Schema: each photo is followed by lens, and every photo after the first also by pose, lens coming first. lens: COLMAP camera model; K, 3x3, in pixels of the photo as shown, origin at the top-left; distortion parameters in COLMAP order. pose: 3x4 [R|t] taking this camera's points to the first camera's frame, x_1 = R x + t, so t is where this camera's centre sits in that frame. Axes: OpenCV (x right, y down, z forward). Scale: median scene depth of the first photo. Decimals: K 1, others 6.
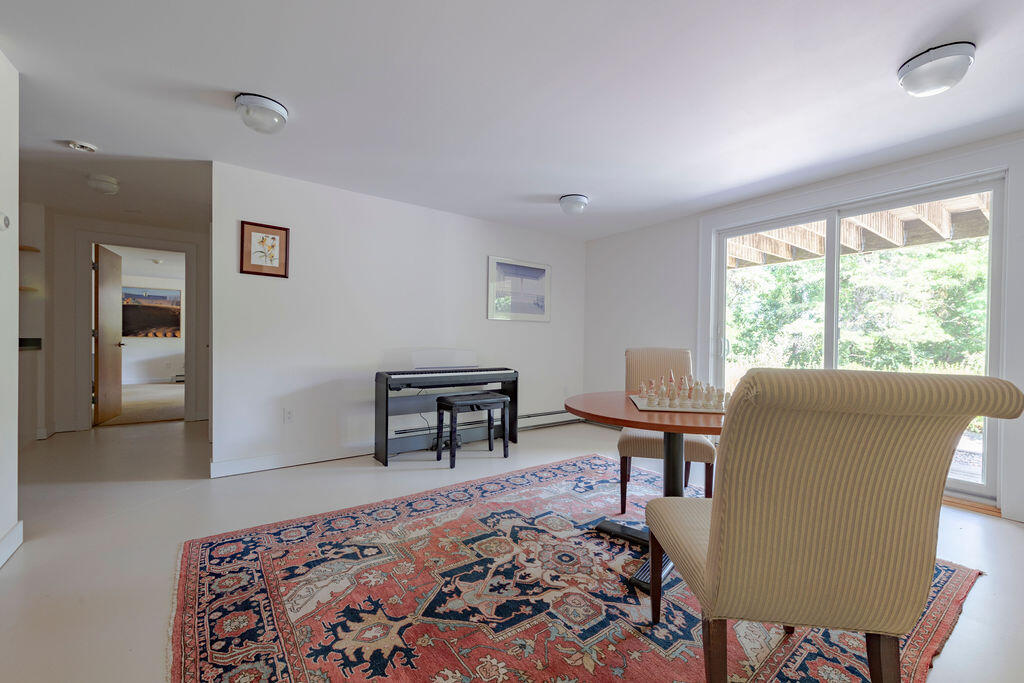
lens RADIAL K [[402.5, 0, 520.6], [0, 402.5, 344.7], [0, 0, 1]] dist [0.011829, -0.000443]
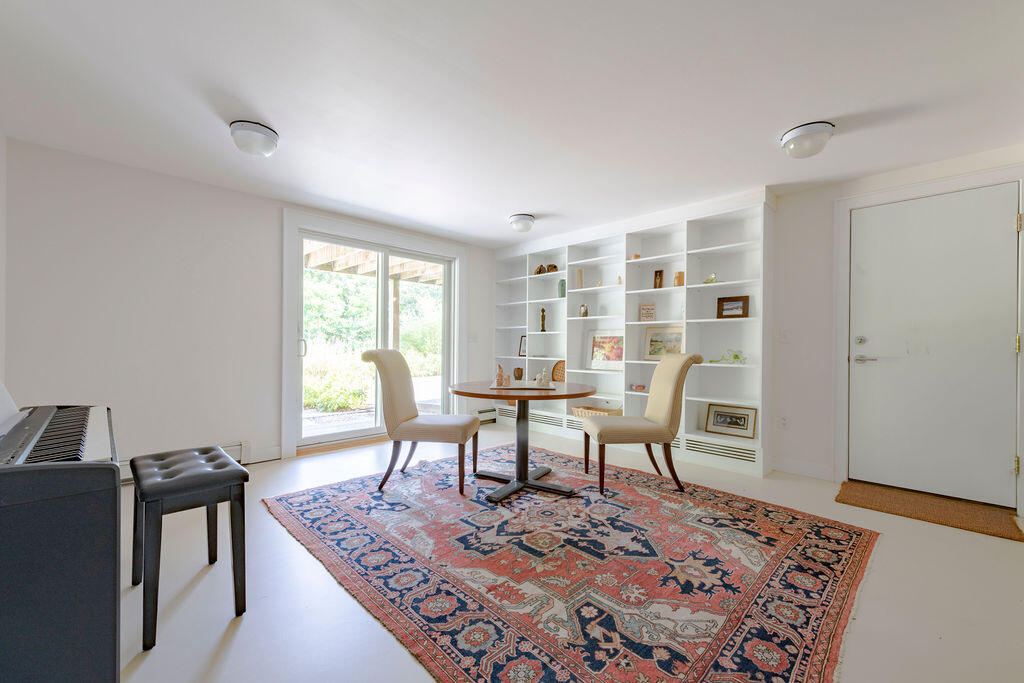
lens RADIAL K [[402.5, 0, 520.6], [0, 402.5, 344.7], [0, 0, 1]] dist [0.011829, -0.000443]
pose [[-0.115898, -0.011872, 0.993190, -1.212026], [0.003517, 0.999917, 0.012363, -0.025559], [-0.993255, 0.004926, -0.115847, 1.301955]]
